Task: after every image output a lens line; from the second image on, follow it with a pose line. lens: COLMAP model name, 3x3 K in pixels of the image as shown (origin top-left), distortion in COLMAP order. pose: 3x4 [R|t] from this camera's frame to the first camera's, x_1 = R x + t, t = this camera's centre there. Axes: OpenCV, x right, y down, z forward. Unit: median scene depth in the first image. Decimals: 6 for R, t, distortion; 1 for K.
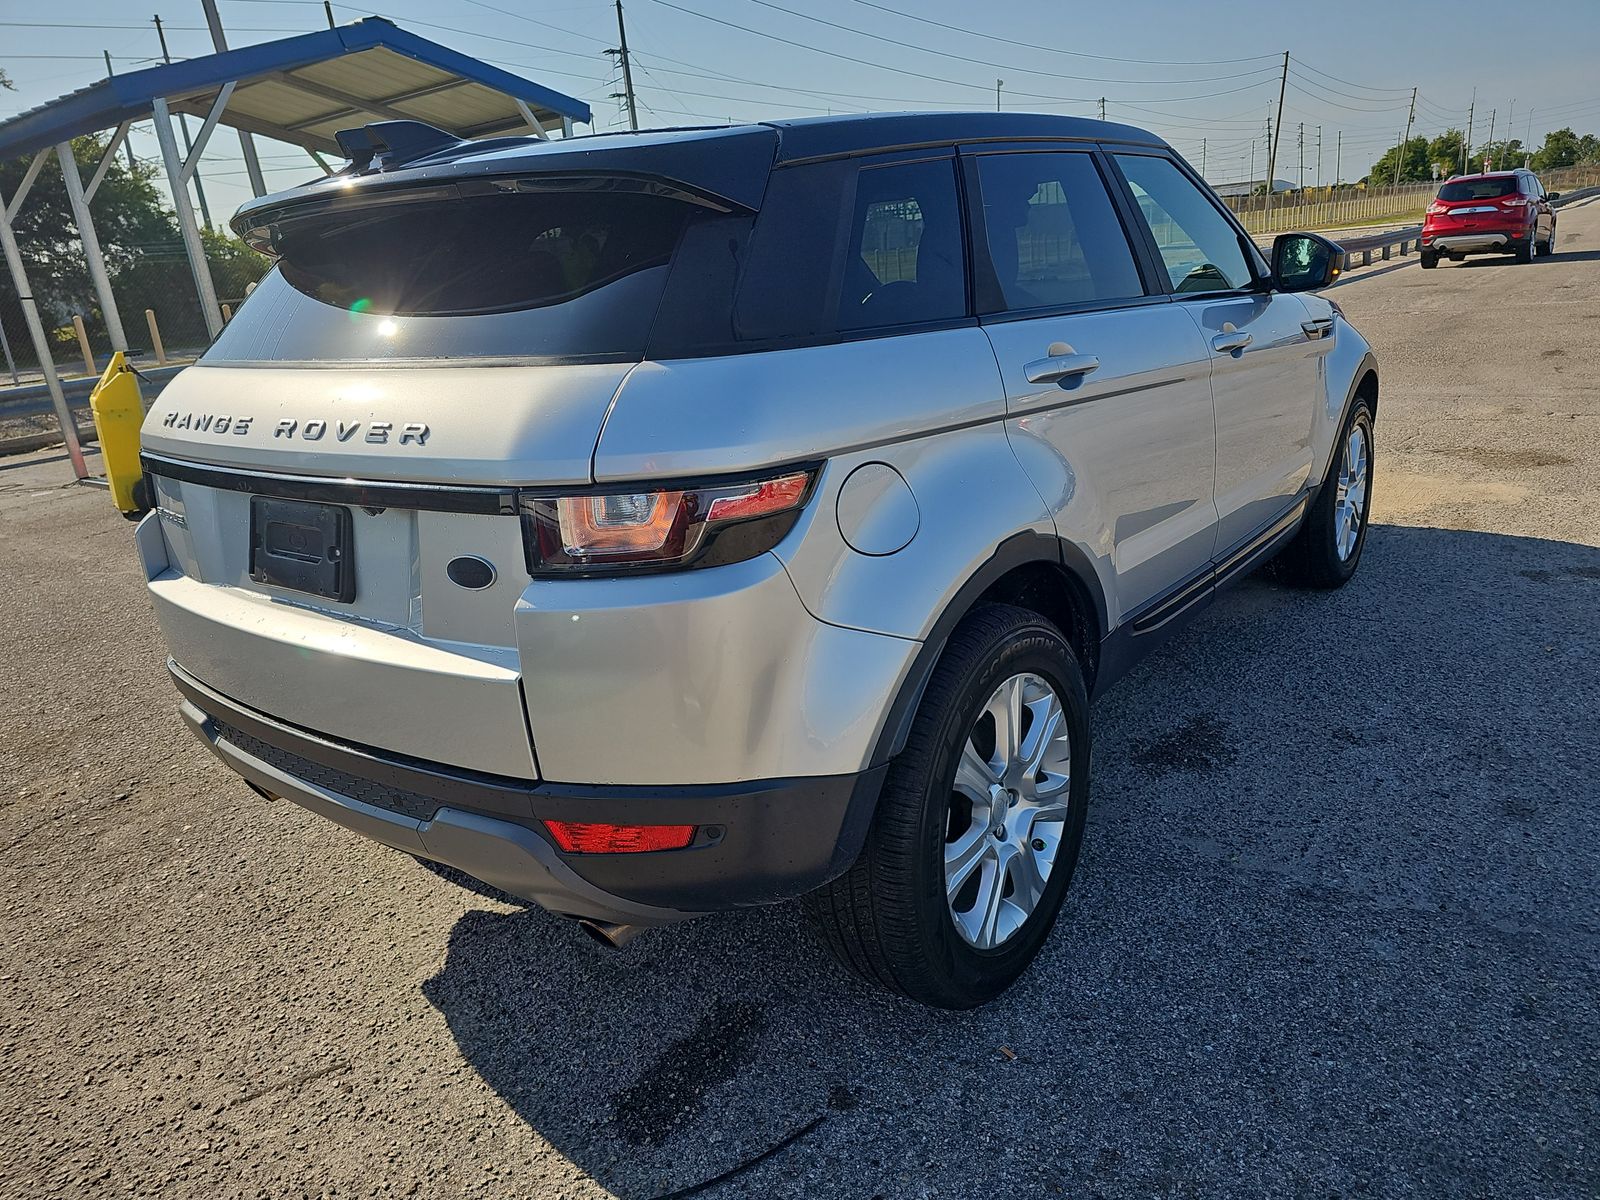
lens RADIAL K [[1082.5, 0, 790.2], [0, 1082.5, 649.0], [0, 0, 1]] dist [0.028129, -0.040430]
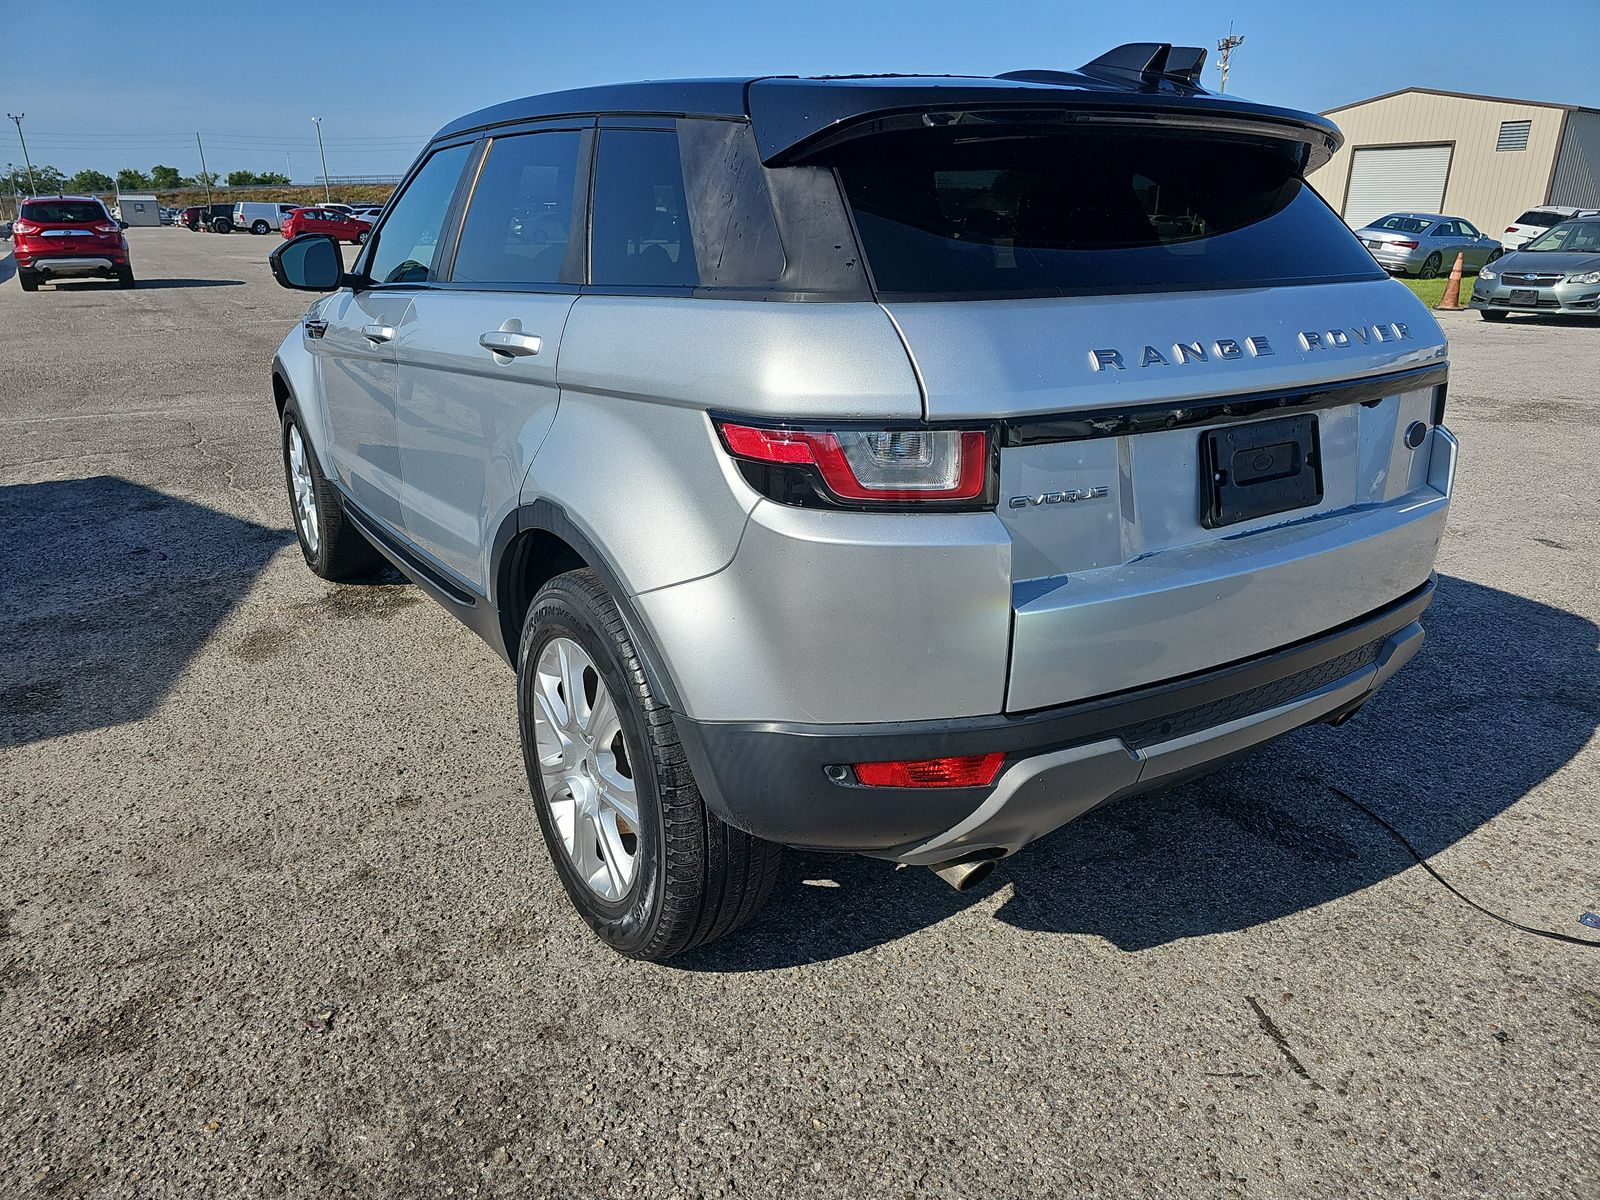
lens RADIAL K [[1082.5, 0, 790.2], [0, 1082.5, 649.0], [0, 0, 1]] dist [0.028129, -0.040430]
pose [[0.299641, -0.260942, 0.917674, -0.181431], [0.289779, 0.941320, 0.173047, -0.027503], [-0.908980, 0.214071, 0.357673, 0.128918]]
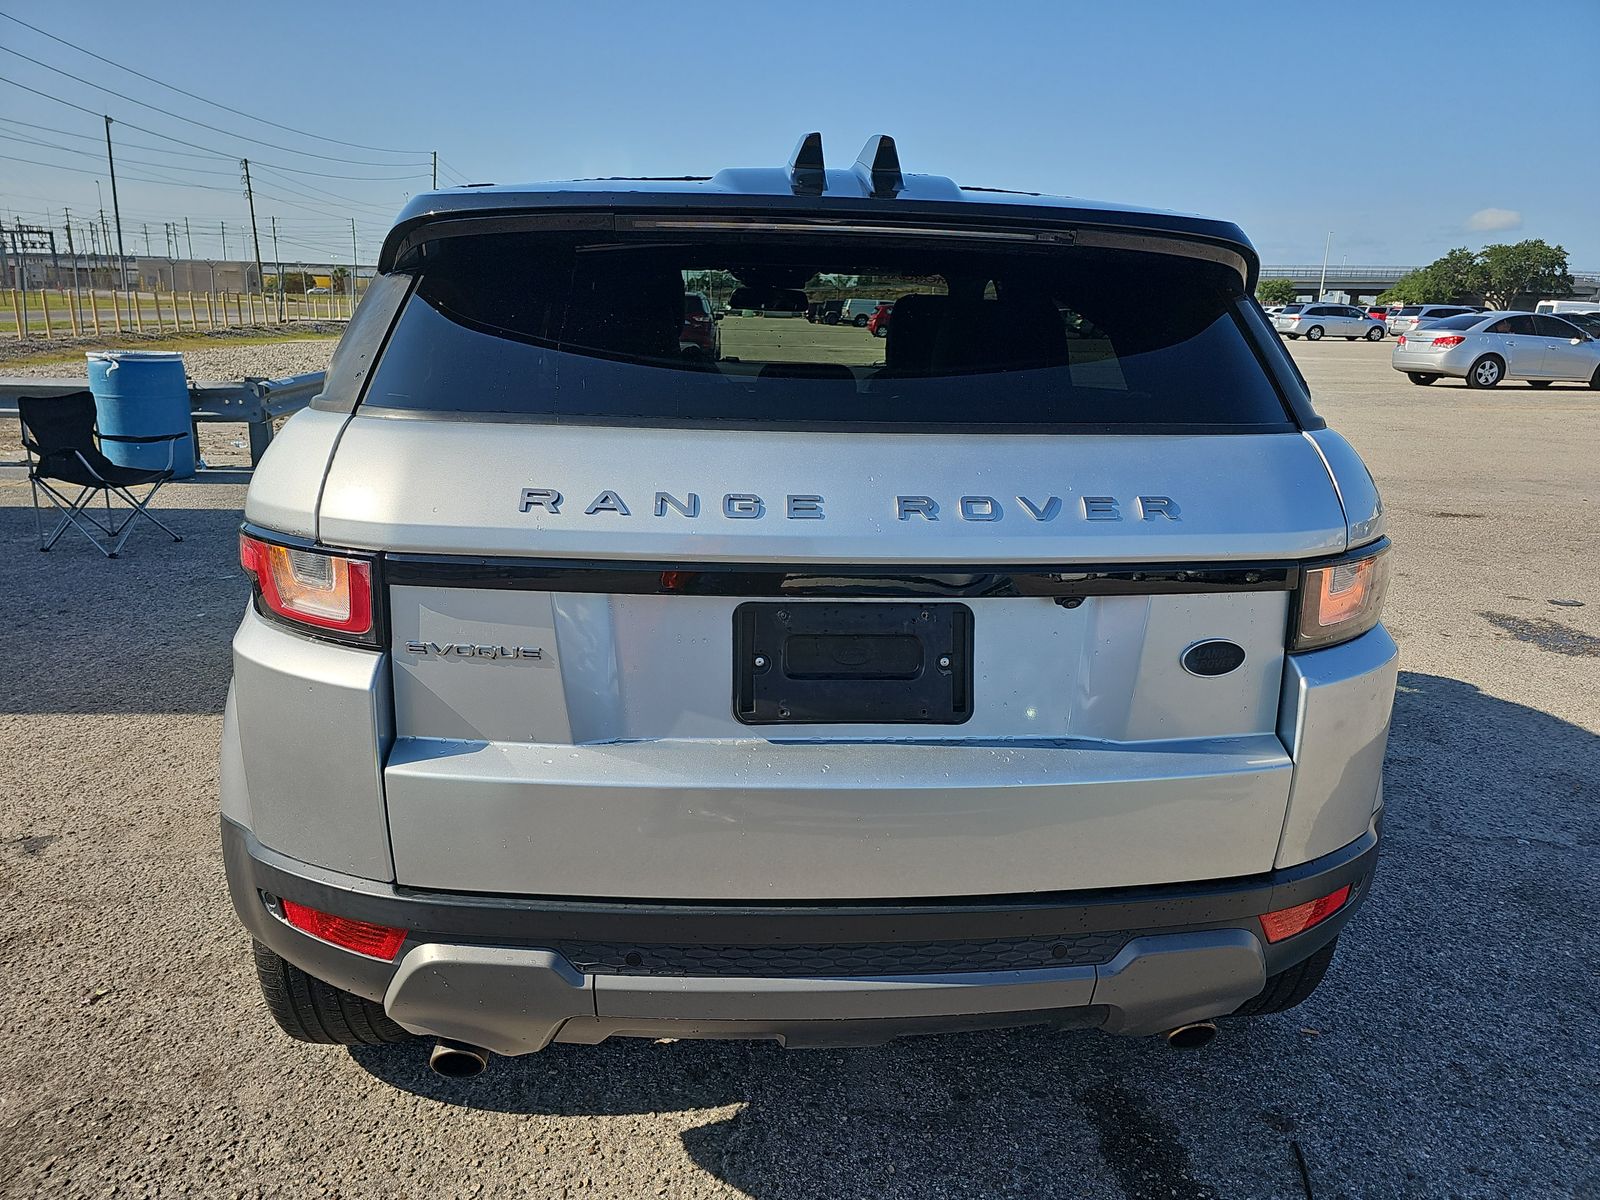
lens RADIAL K [[1082.5, 0, 790.2], [0, 1082.5, 649.0], [0, 0, 1]] dist [0.028129, -0.040430]
pose [[0.734234, -0.094298, 0.672316, -0.118364], [0.137855, 0.990384, -0.011641, -0.011979], [-0.664753, 0.101229, 0.740173, 0.059649]]
